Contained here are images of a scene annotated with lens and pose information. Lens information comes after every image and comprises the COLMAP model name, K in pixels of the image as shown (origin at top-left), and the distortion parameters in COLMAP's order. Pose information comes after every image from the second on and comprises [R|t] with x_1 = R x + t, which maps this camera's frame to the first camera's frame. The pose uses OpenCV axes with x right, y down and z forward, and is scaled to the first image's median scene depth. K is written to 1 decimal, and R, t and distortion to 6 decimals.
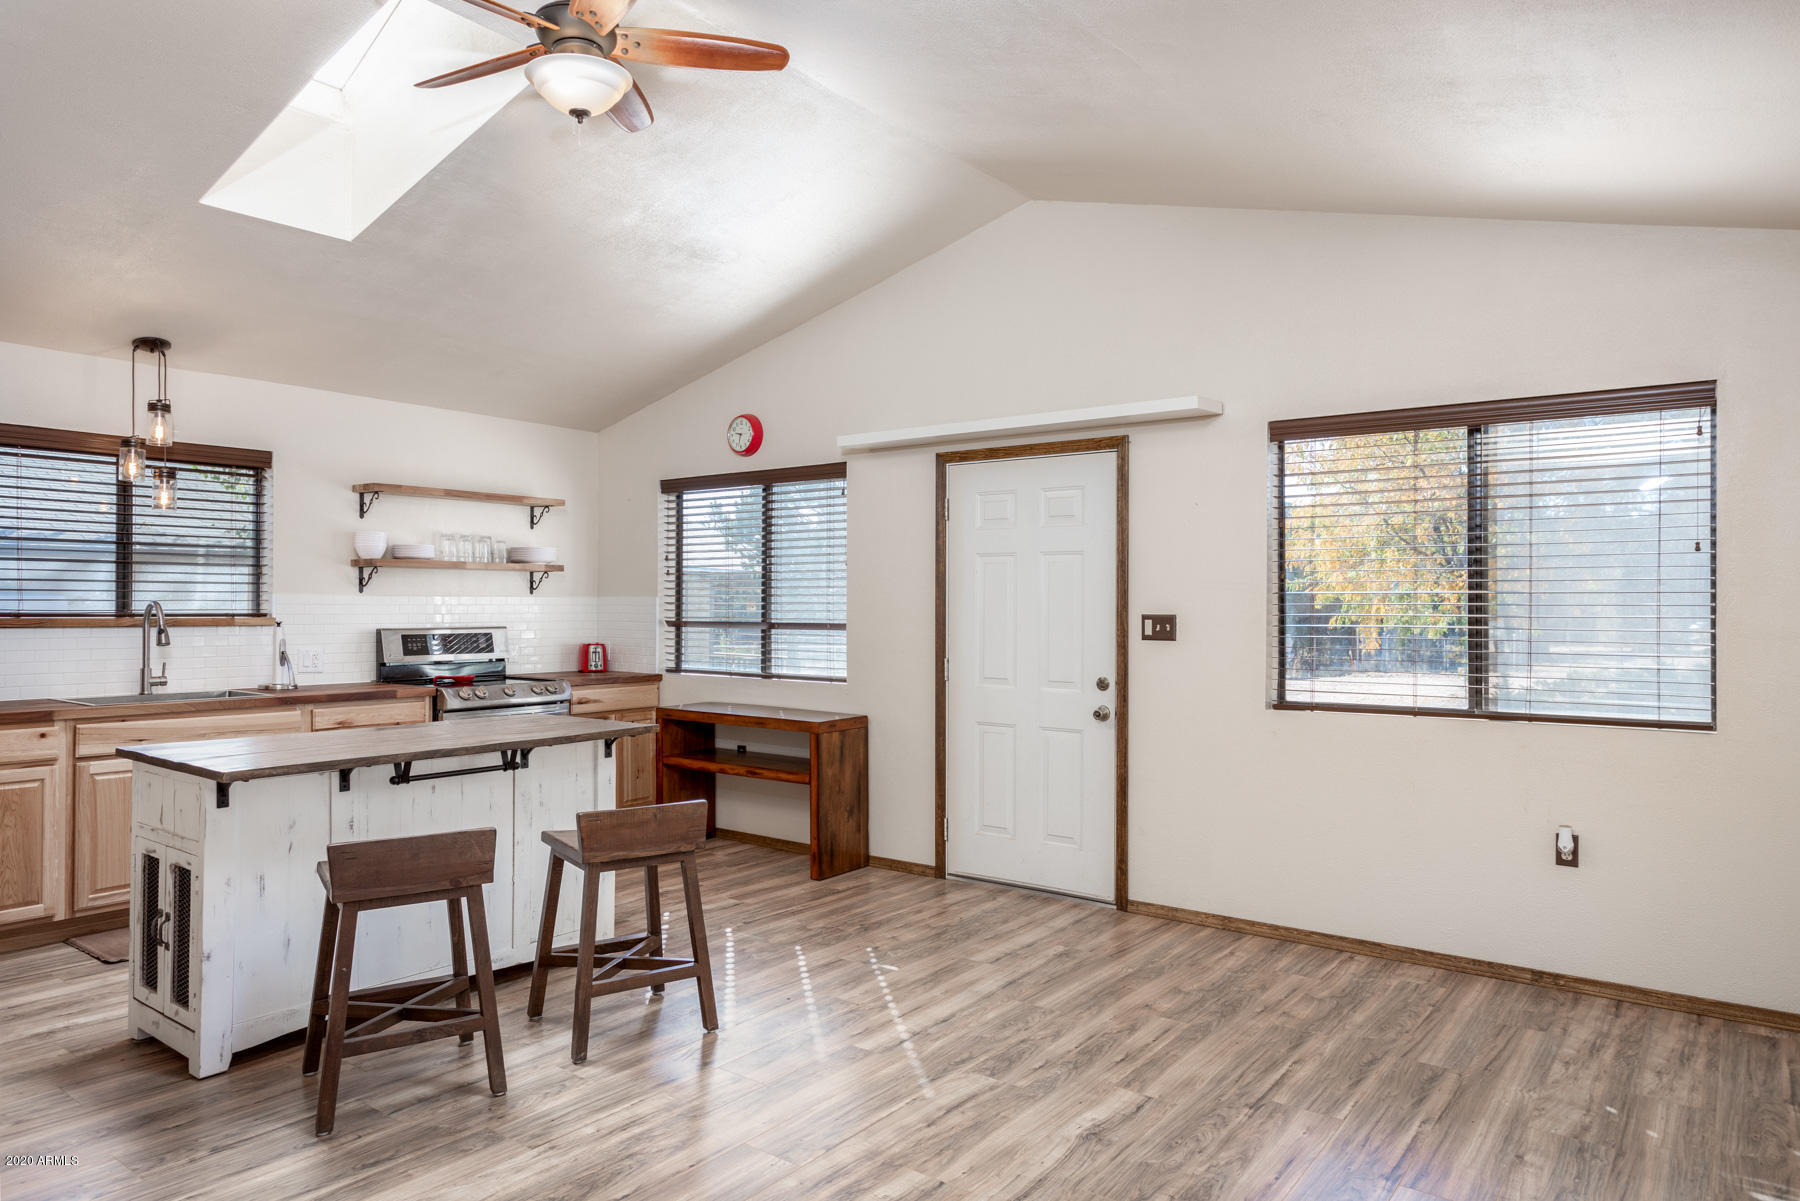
lens RADIAL K [[1139.6, 0, 910.8], [0, 1139.6, 593.8], [0, 0, 1]] dist [0.010697, 0.005667]
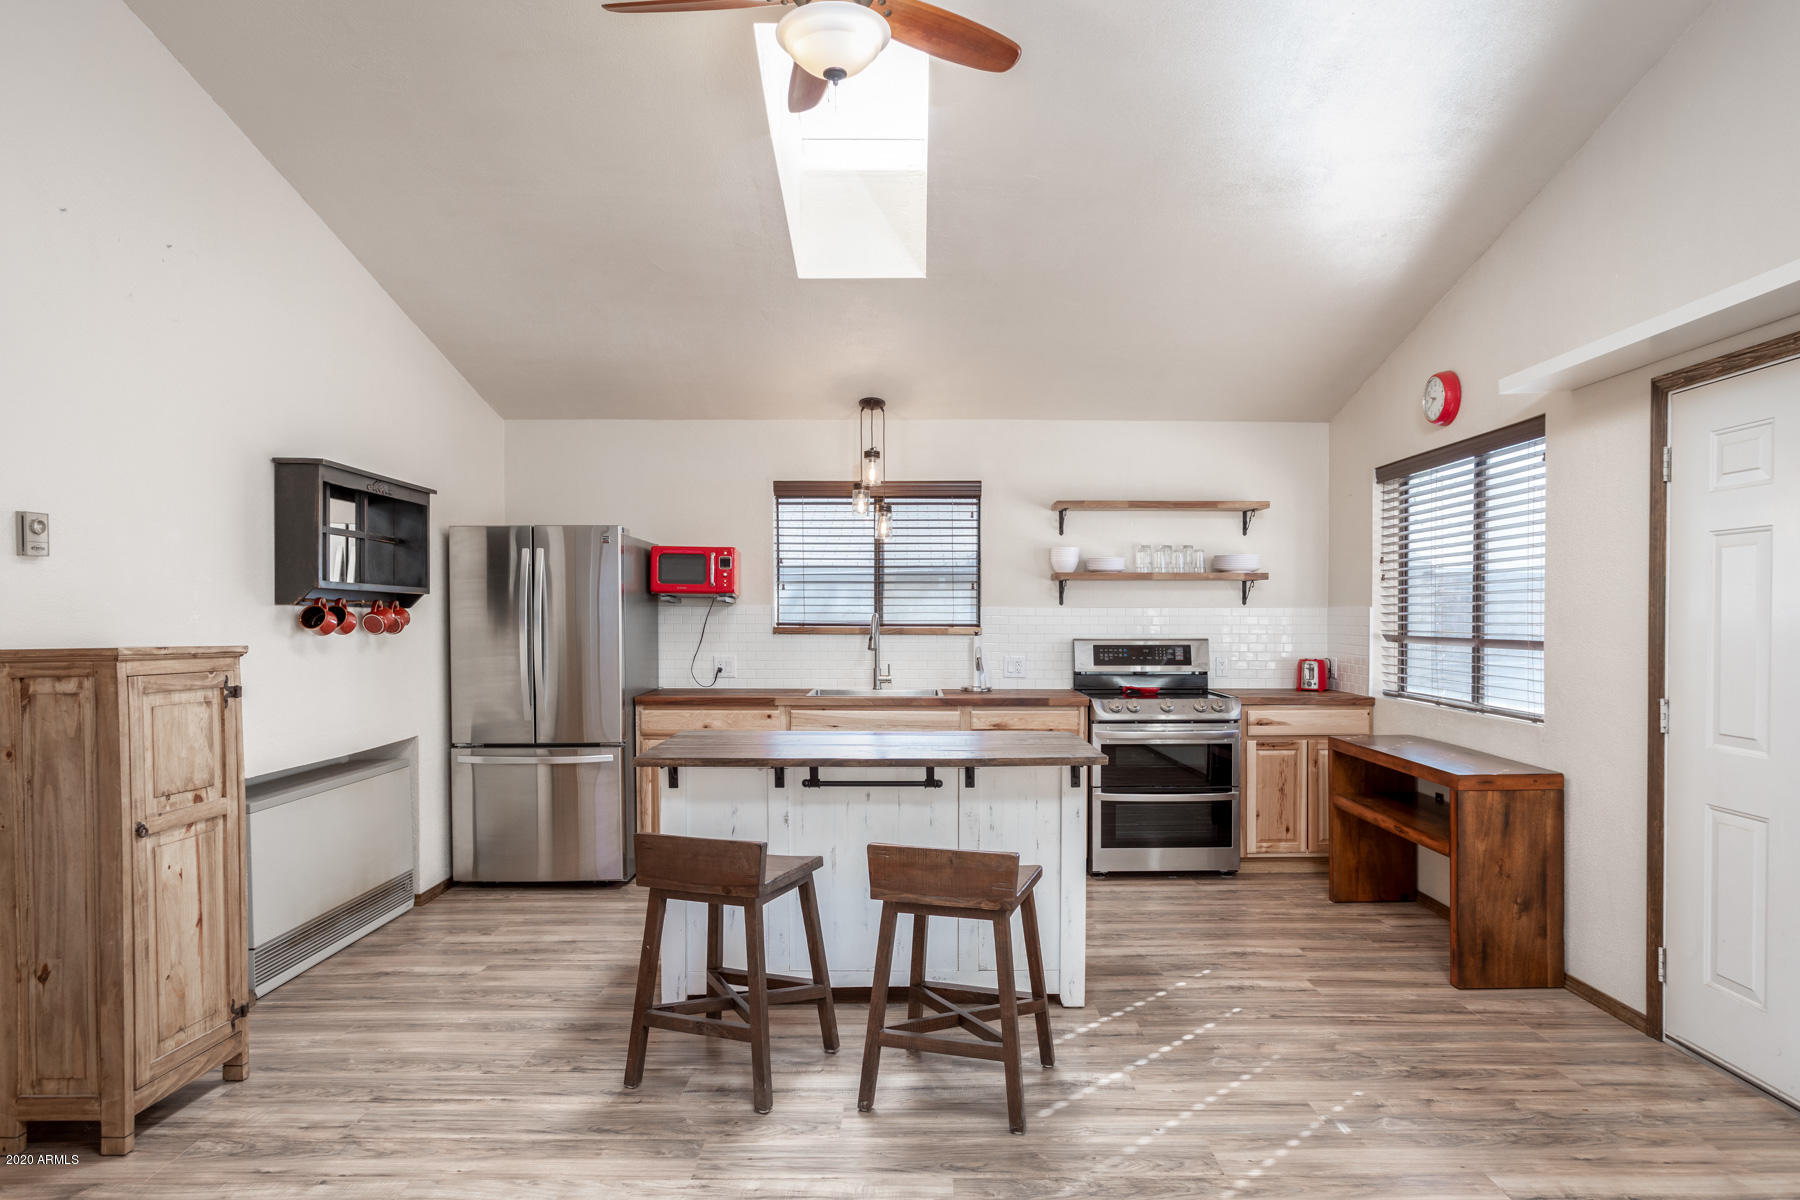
lens RADIAL K [[1070.8, 0, 930.7], [0, 1070.8, 634.6], [0, 0, 1]] dist [-0.007827, 0.005962]
pose [[0.611391, 0.012162, -0.791235, 0.251716], [0.009842, 0.999688, 0.022970, 0.002718], [0.791267, -0.021831, 0.611081, 0.308105]]
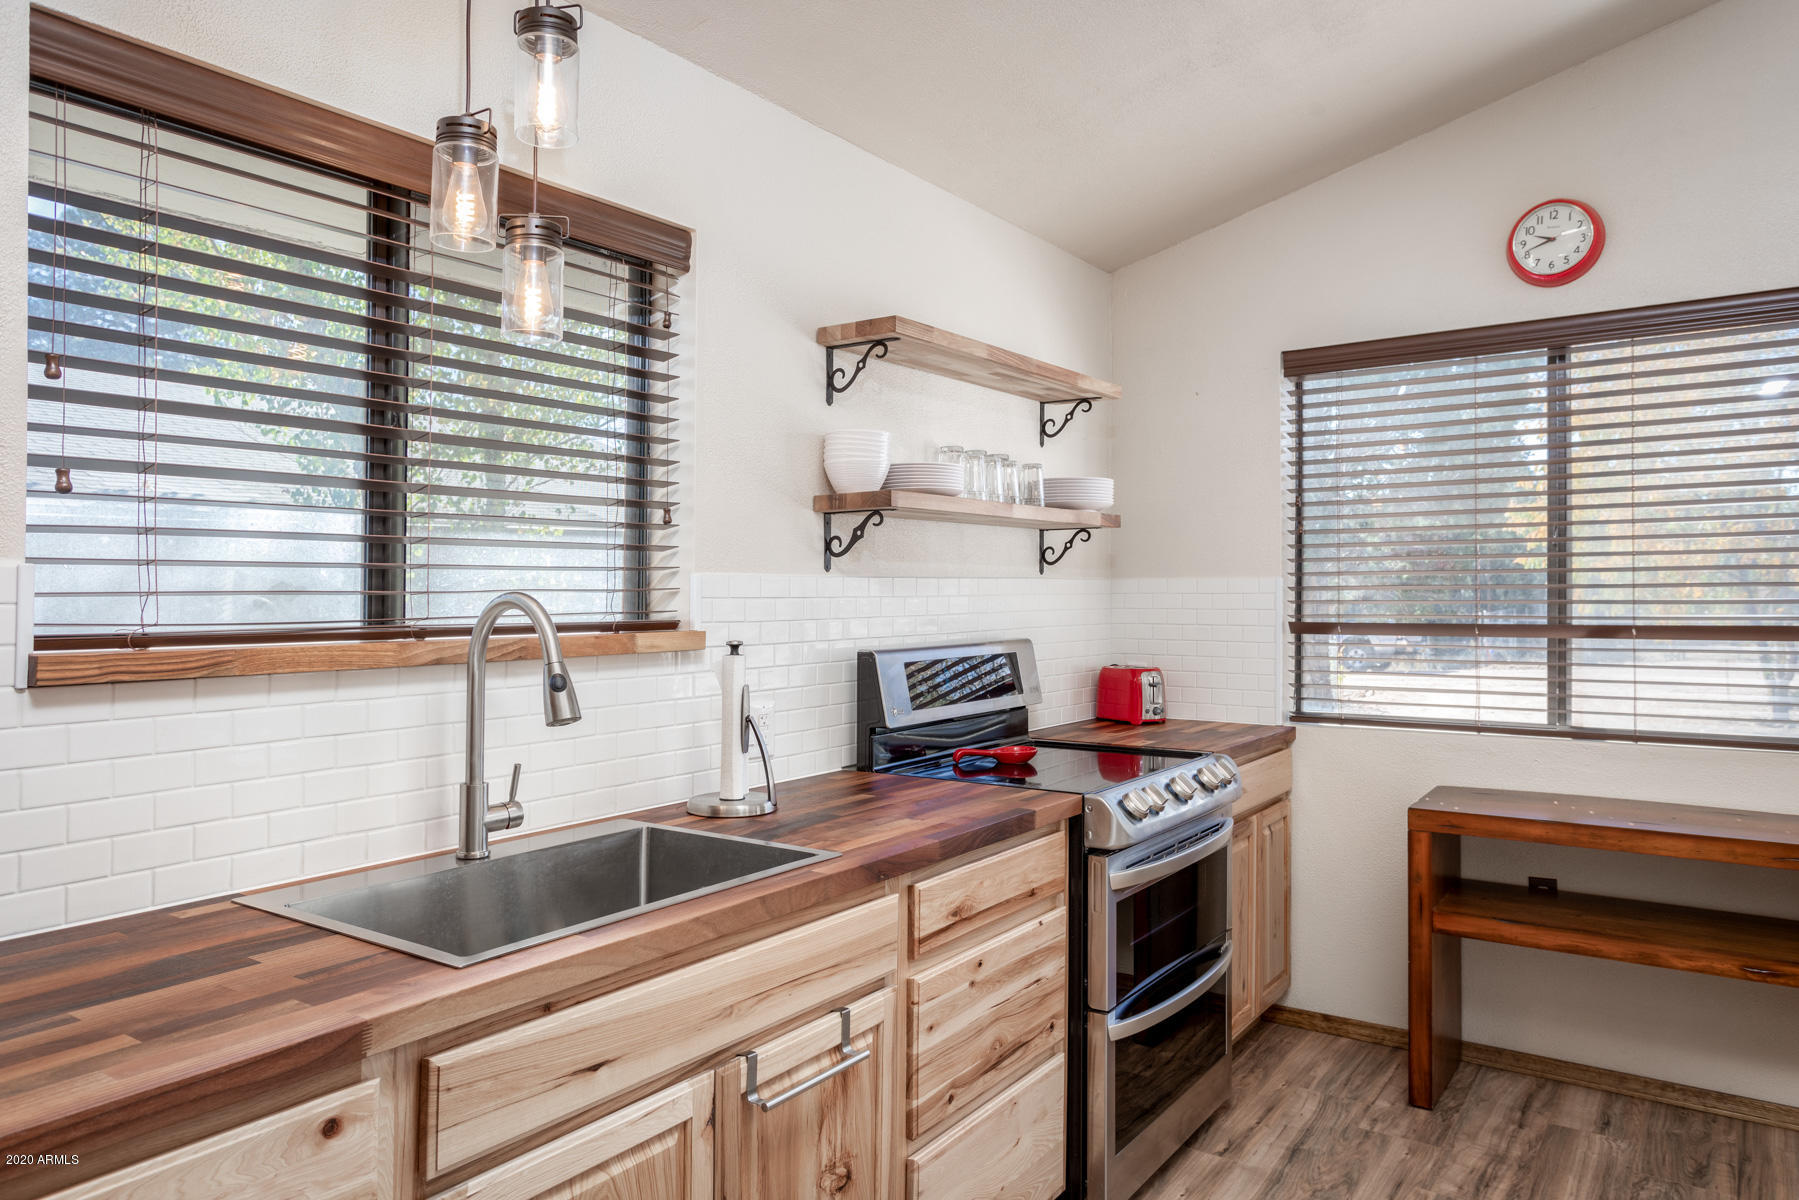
lens RADIAL K [[1213.6, 0, 941.8], [0, 1213.6, 569.5], [0, 0, 1]] dist [0.013593, 0.009064]
pose [[0.998895, -0.010166, 0.045882, -0.487809], [0.010679, 0.999883, -0.010951, 0.004522], [-0.045765, 0.011429, 0.998887, 0.559248]]
